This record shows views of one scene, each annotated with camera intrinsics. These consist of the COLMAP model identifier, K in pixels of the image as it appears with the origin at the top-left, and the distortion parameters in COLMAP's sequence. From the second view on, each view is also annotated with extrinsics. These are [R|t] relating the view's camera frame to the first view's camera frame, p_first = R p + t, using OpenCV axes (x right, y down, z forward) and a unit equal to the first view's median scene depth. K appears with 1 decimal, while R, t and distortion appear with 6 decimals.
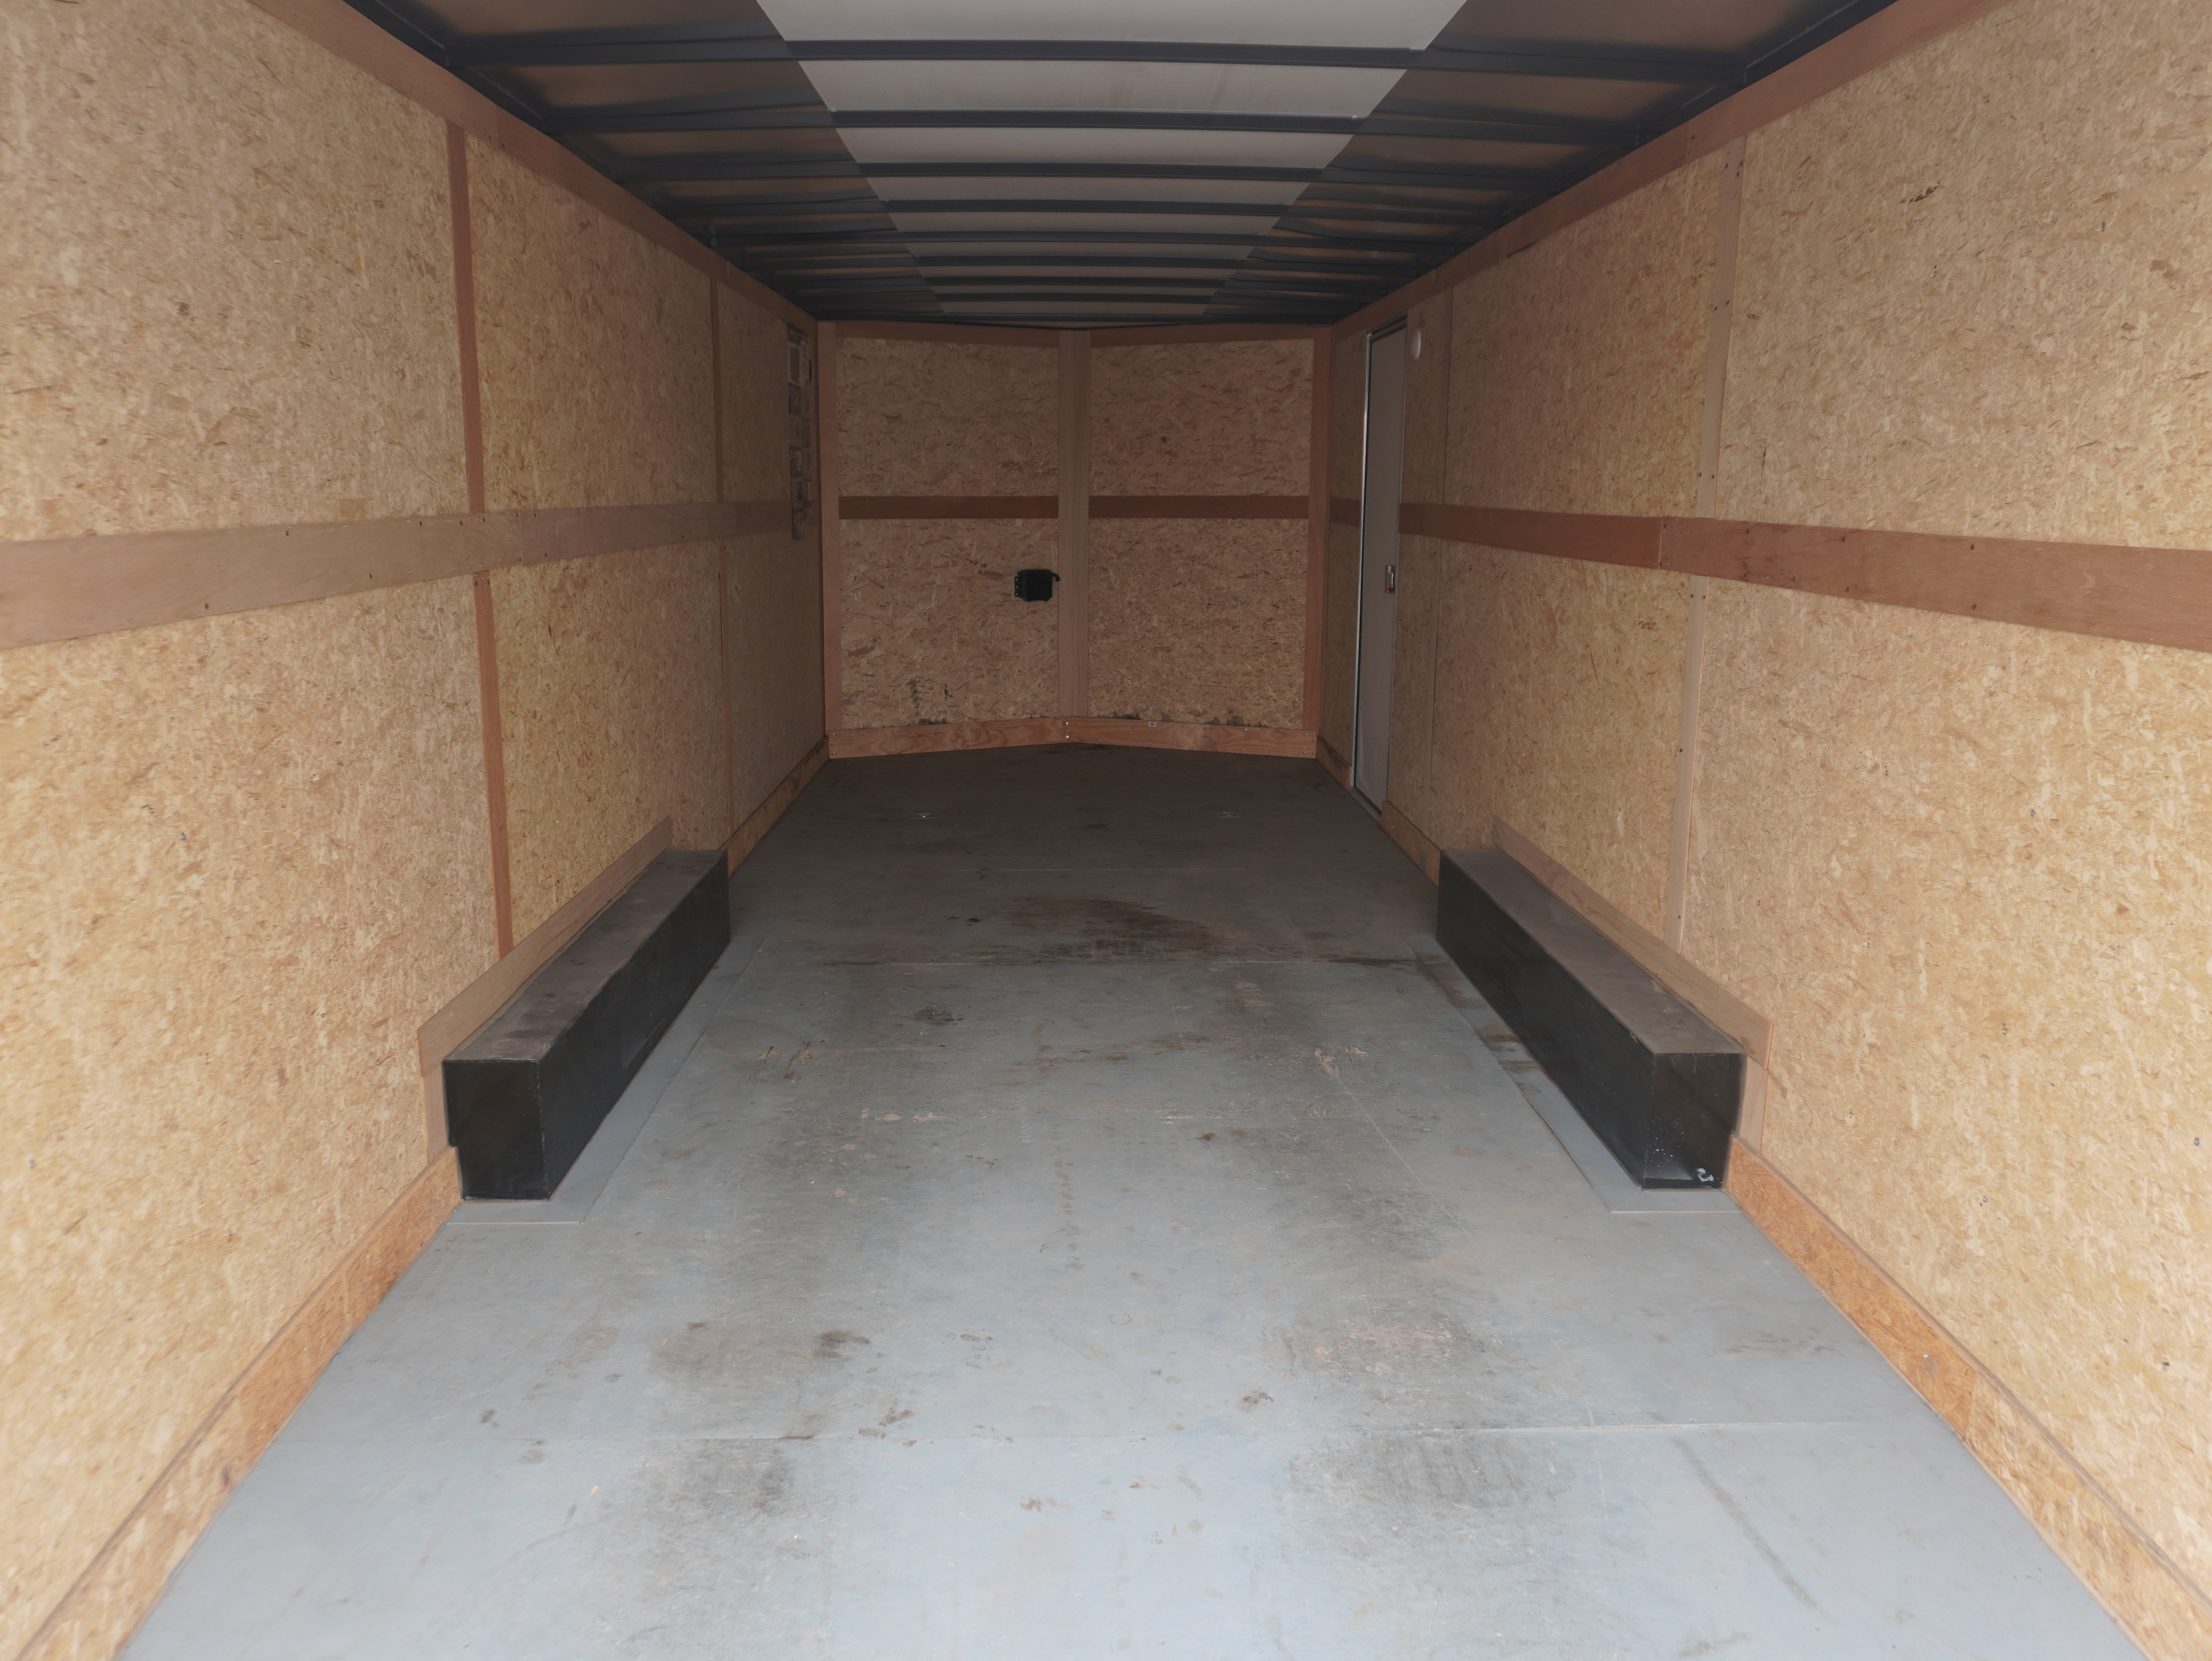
lens RADIAL K [[1550.9, 0, 1106.0], [0, 1550.9, 830.5], [0, 0, 1]] dist [-0.052047, 0.000746]
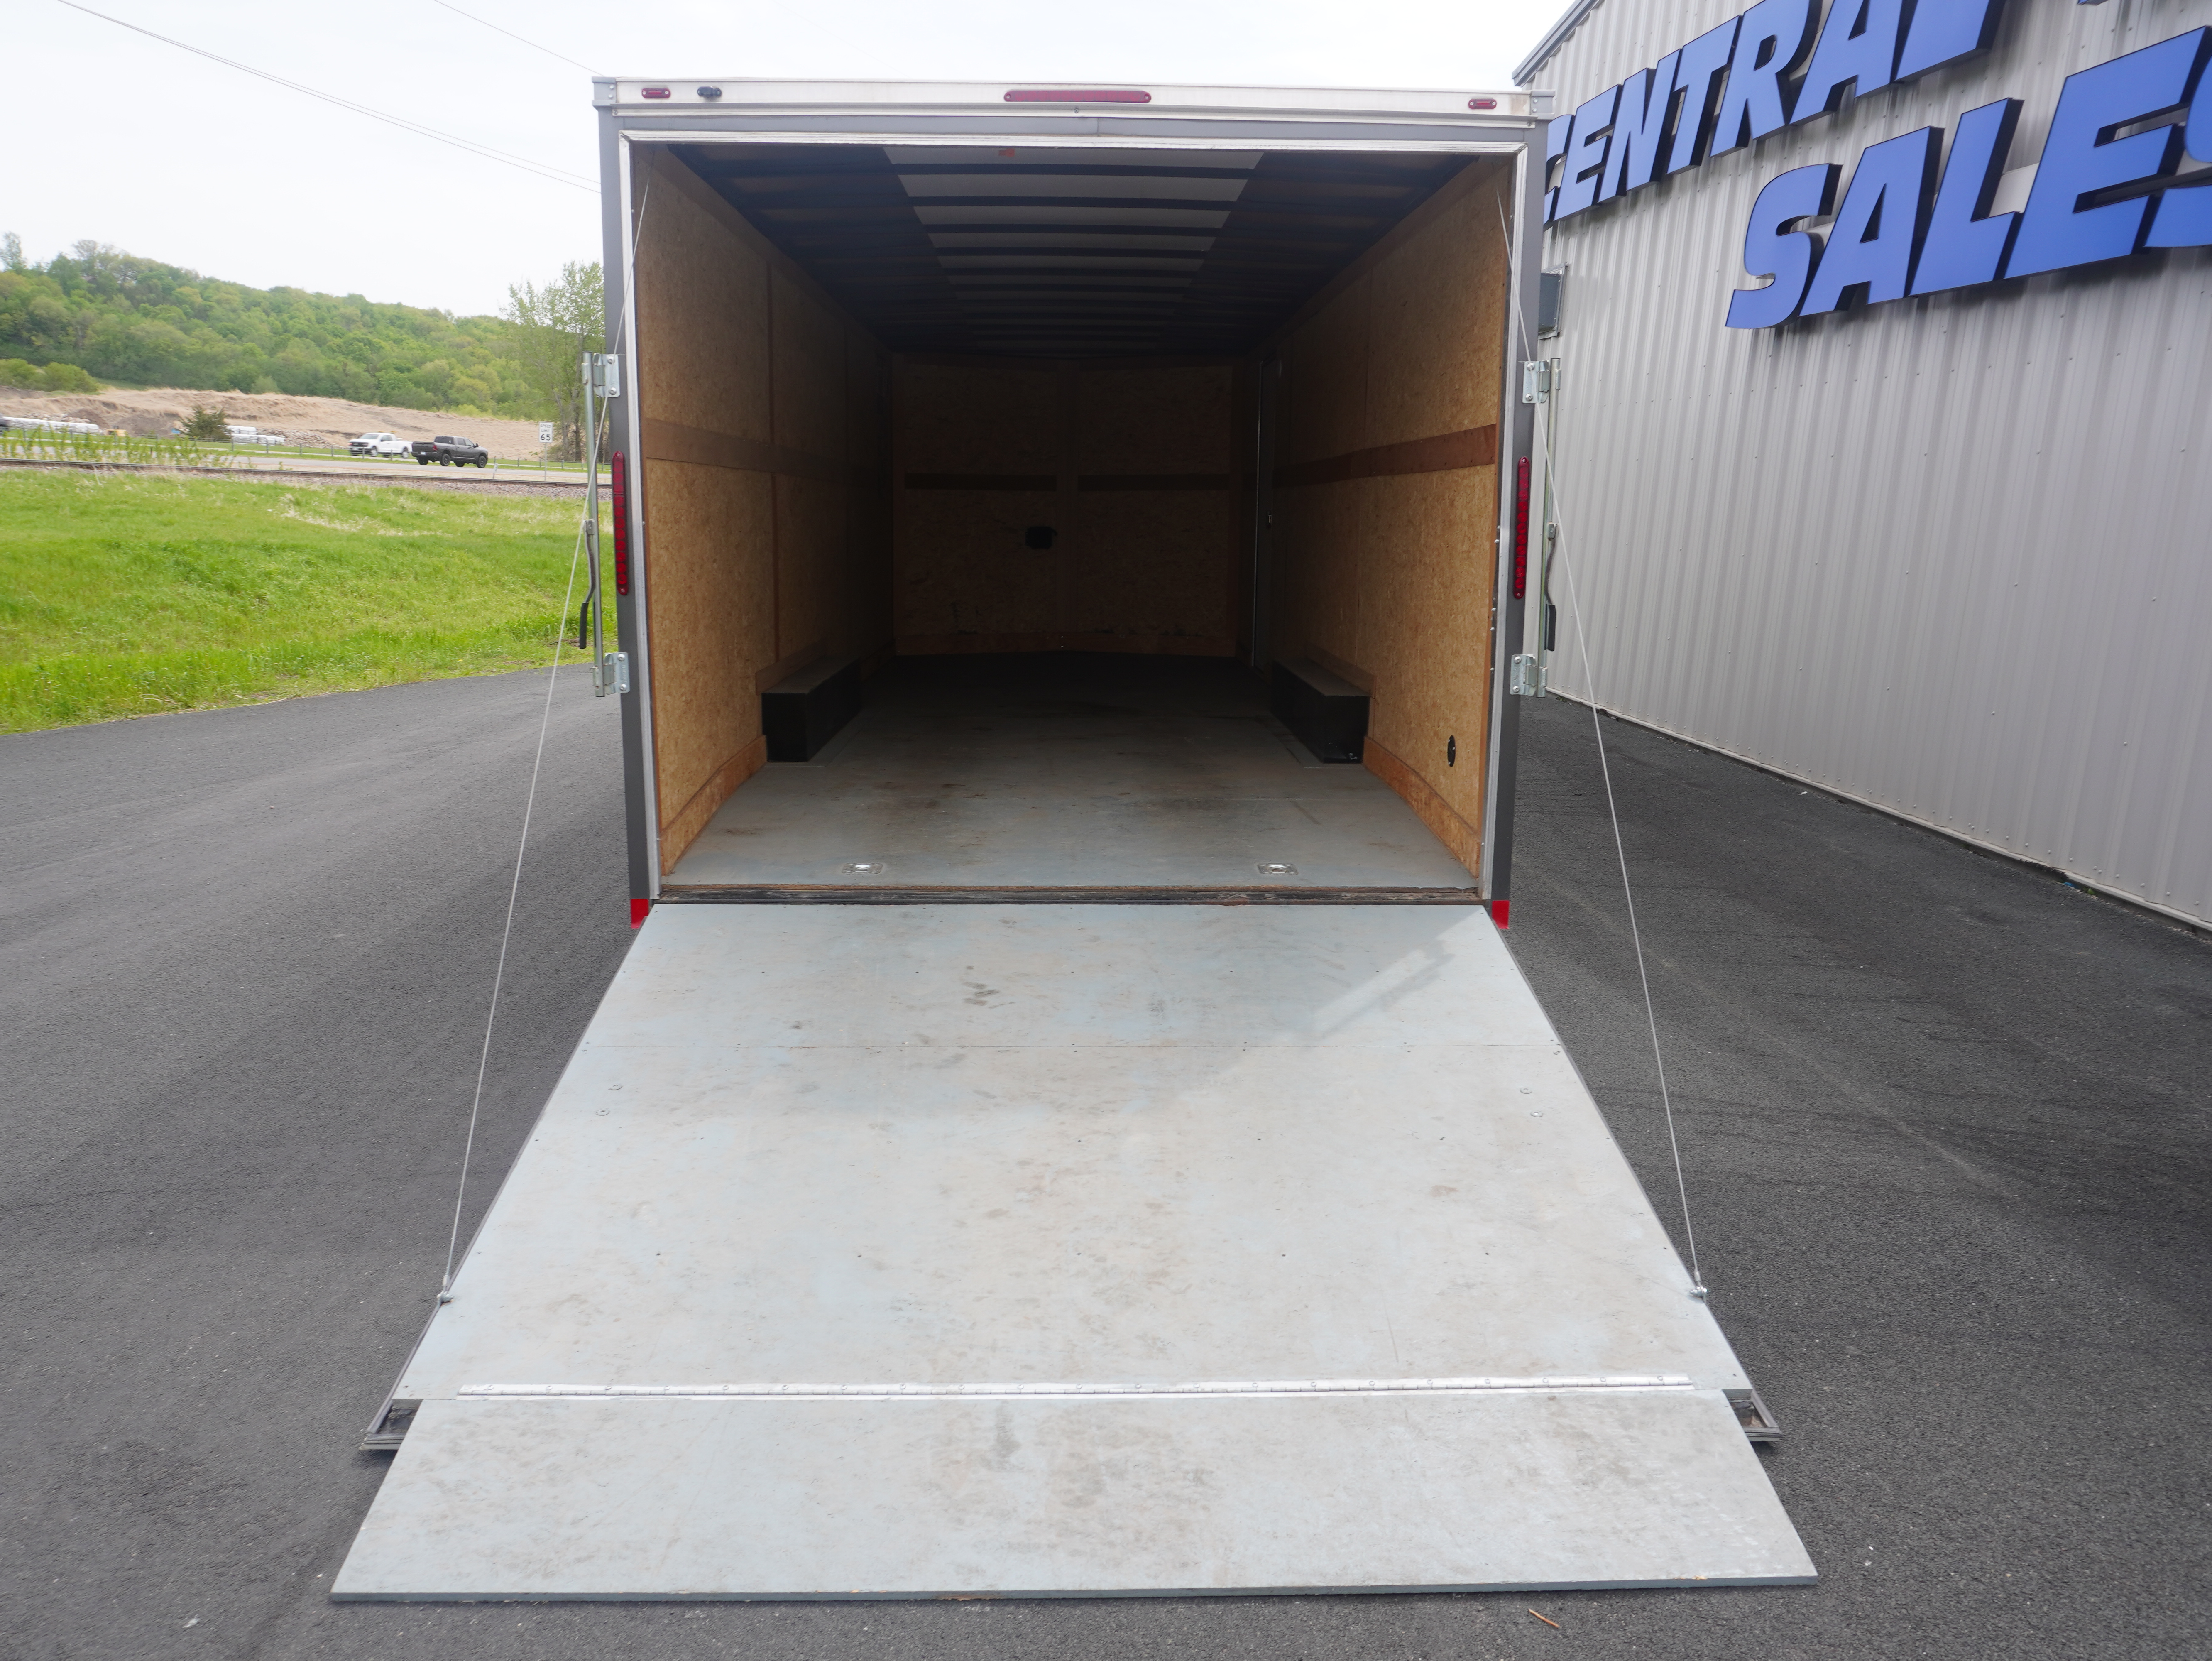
lens RADIAL K [[1550.9, 0, 1106.0], [0, 1550.9, 830.5], [0, 0, 1]] dist [-0.052047, 0.000746]
pose [[0.999984, 0.002007, -0.005201, 0.062399], [-0.002092, 0.999864, -0.016329, 0.361589], [0.005168, 0.016340, 0.999853, -1.127084]]
